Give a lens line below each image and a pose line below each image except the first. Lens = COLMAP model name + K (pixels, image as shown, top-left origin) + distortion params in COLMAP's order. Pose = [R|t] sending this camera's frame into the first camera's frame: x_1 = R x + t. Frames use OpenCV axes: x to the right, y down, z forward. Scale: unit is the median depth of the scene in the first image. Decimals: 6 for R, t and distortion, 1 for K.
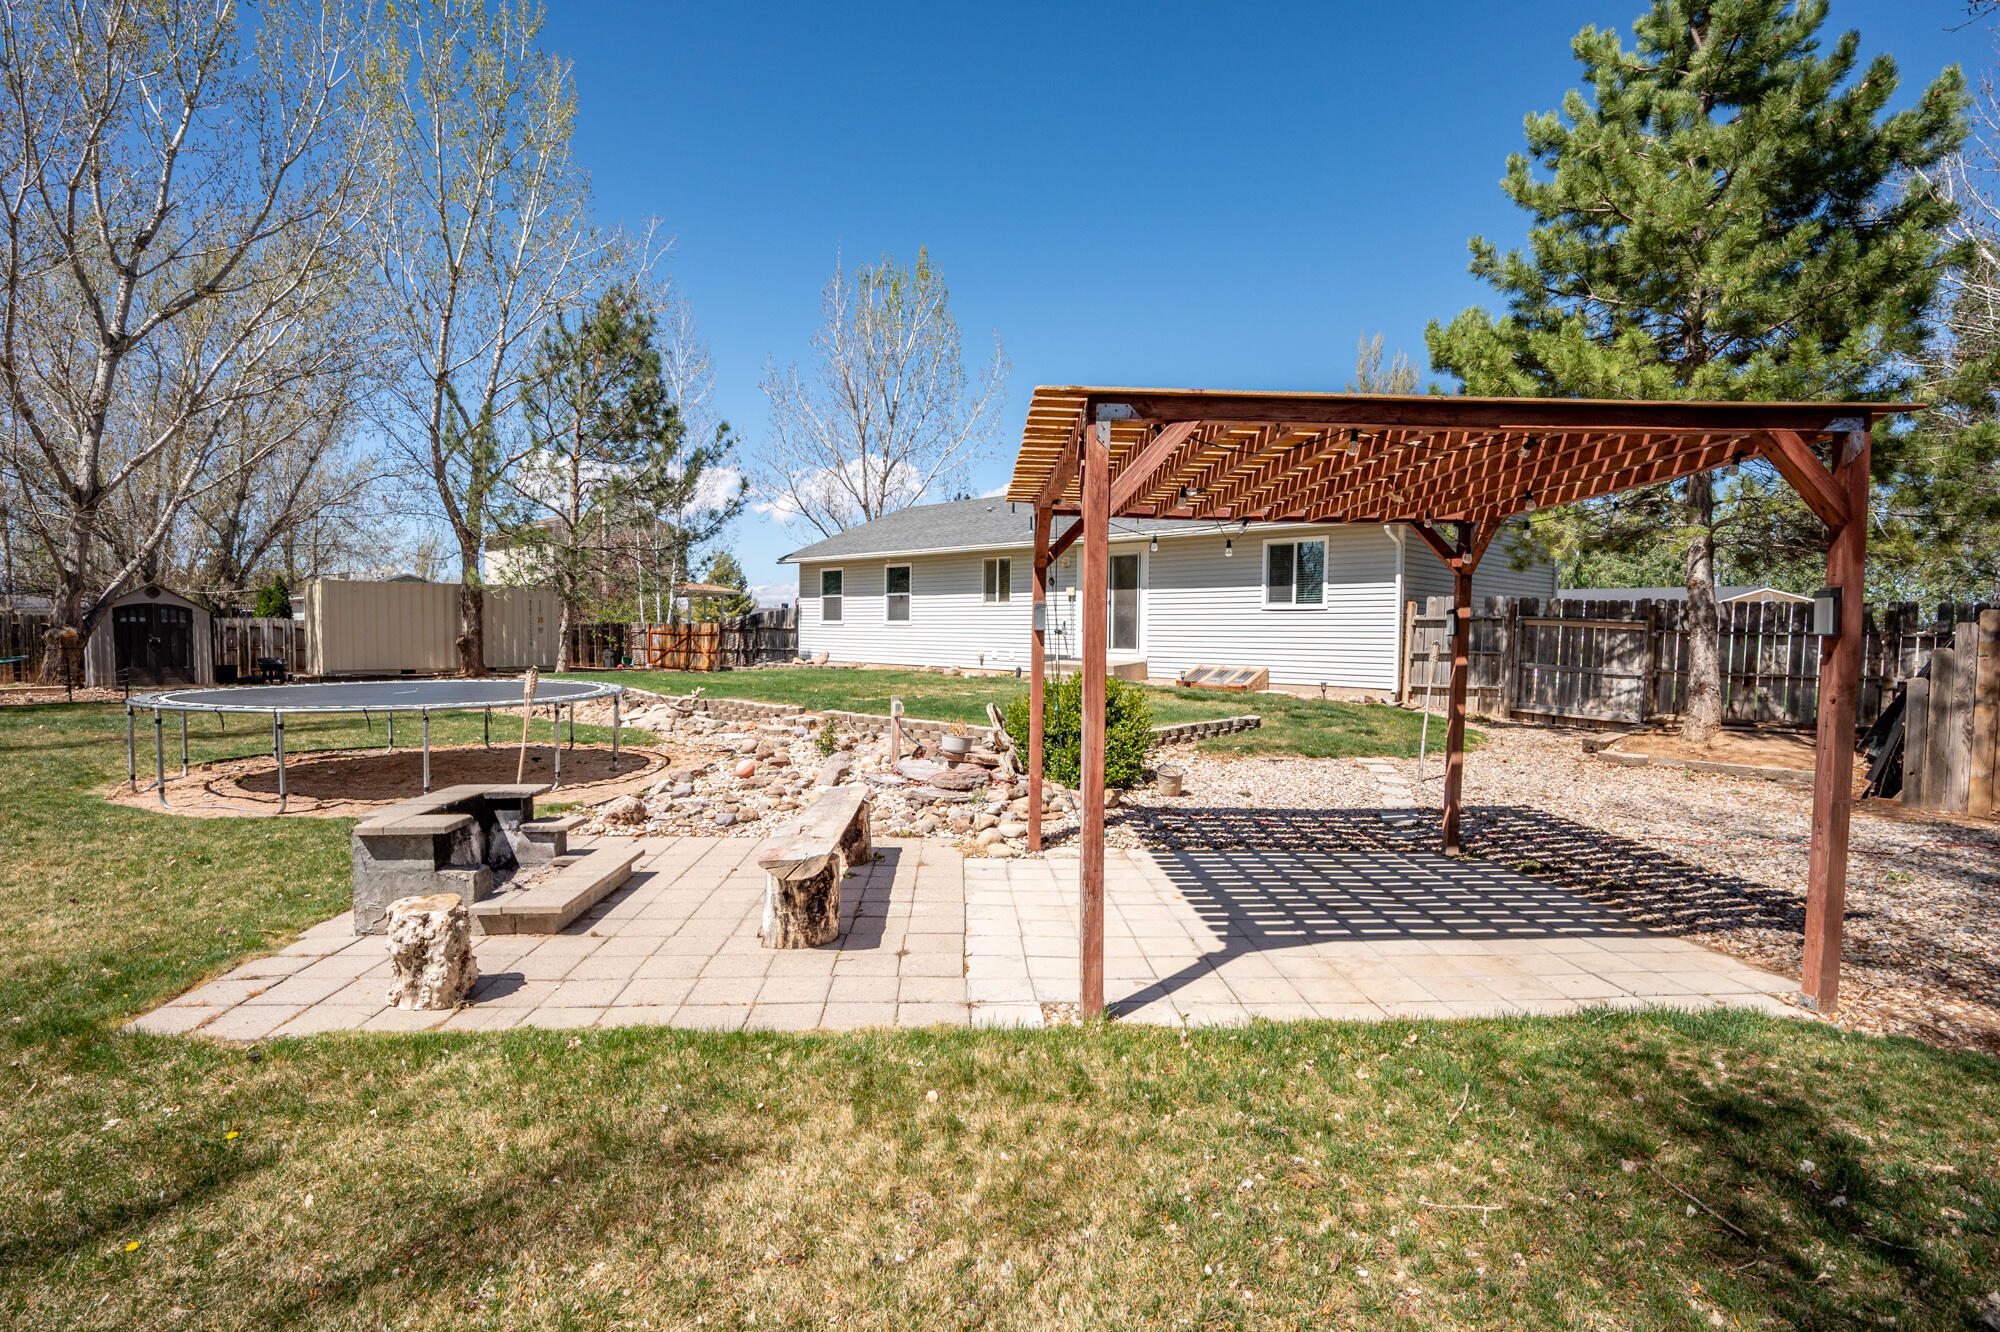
lens RADIAL K [[977.5, 0, 987.7], [0, 977.5, 676.5], [0, 0, 1]] dist [-0.003952, 0.001796]
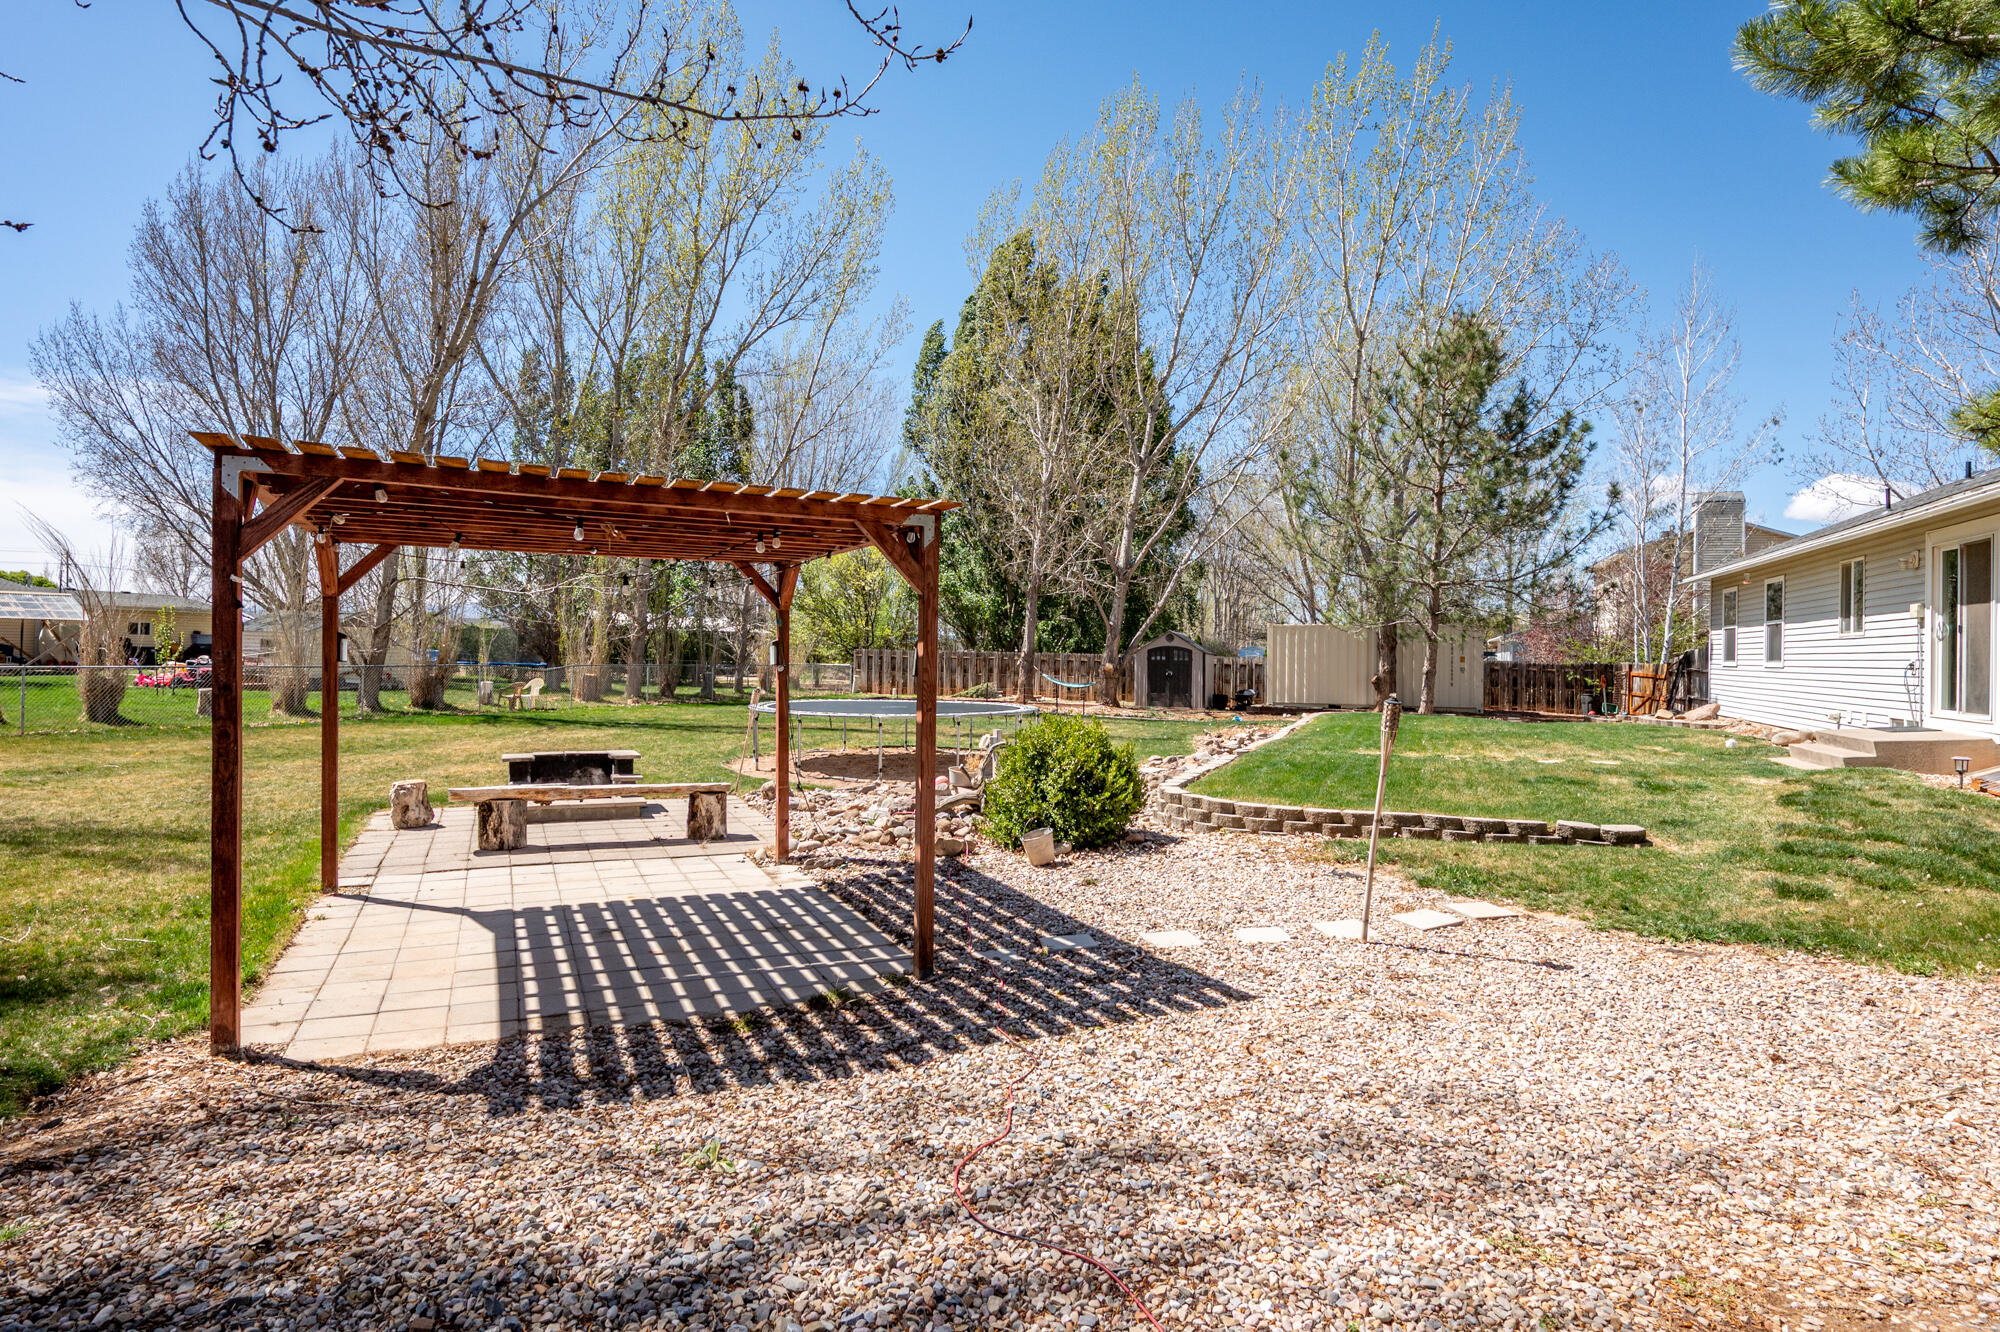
lens RADIAL K [[1028.7, 0, 1010.3], [0, 1028.7, 654.0], [0, 0, 1]] dist [-0.003499, 0.002529]
pose [[0.383280, -0.003150, -0.923627, 0.400571], [-0.056863, 0.998017, -0.027000, -0.014332], [0.921880, 0.062868, 0.382341, 0.268638]]
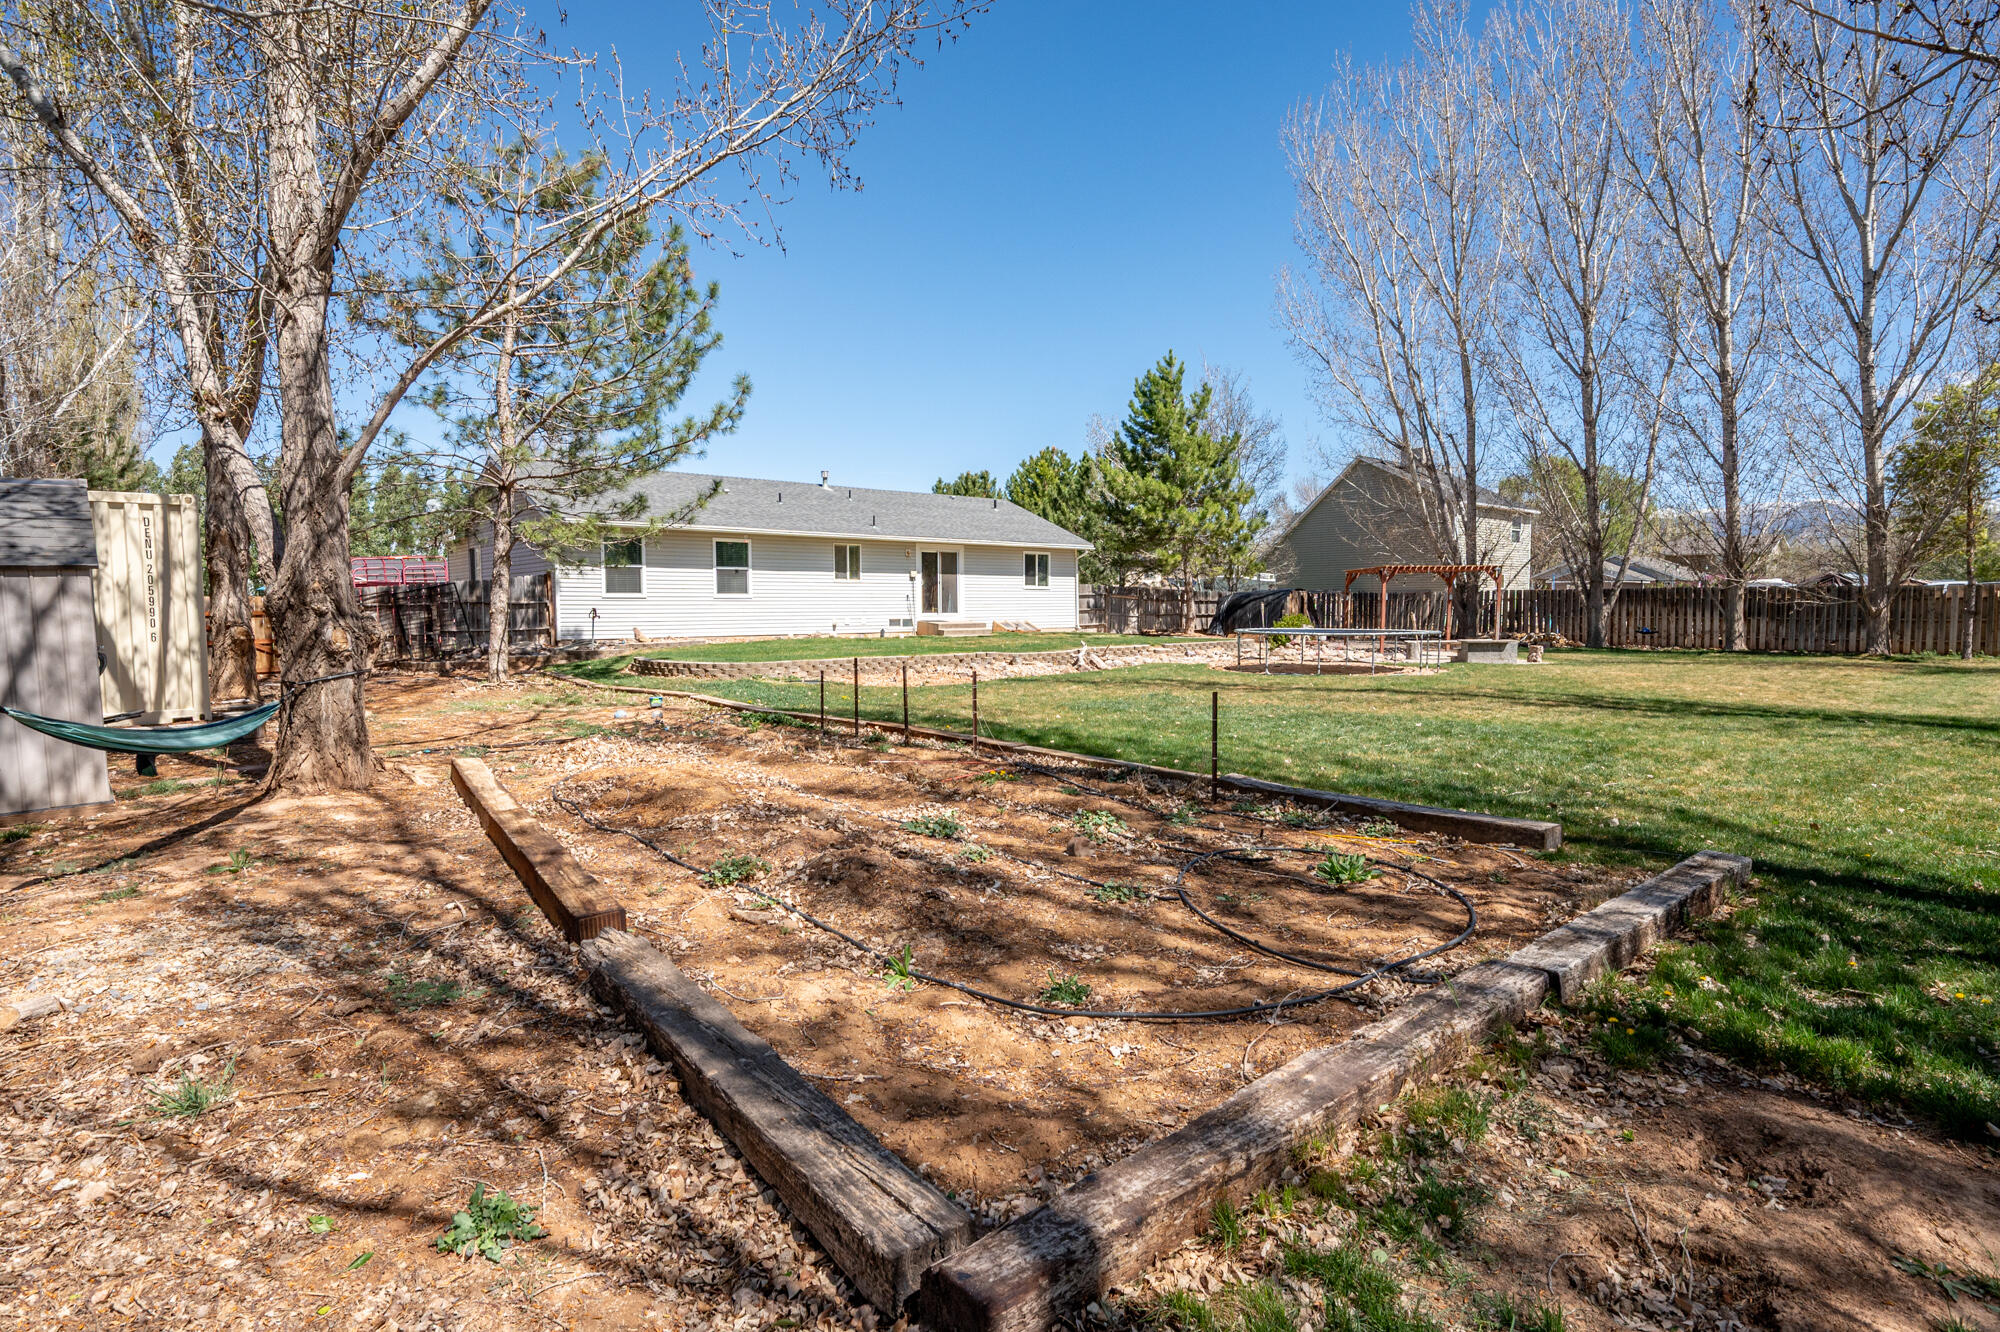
lens RADIAL K [[1028.7, 0, 999.7], [0, 1028.7, 666.7], [0, 0, 1]] dist [-0.003499, 0.002529]
pose [[0.057634, -0.070144, 0.995871, -1.295117], [0.053006, 0.996337, 0.067109, -0.042486], [-0.996930, 0.048919, 0.061141, 0.725086]]
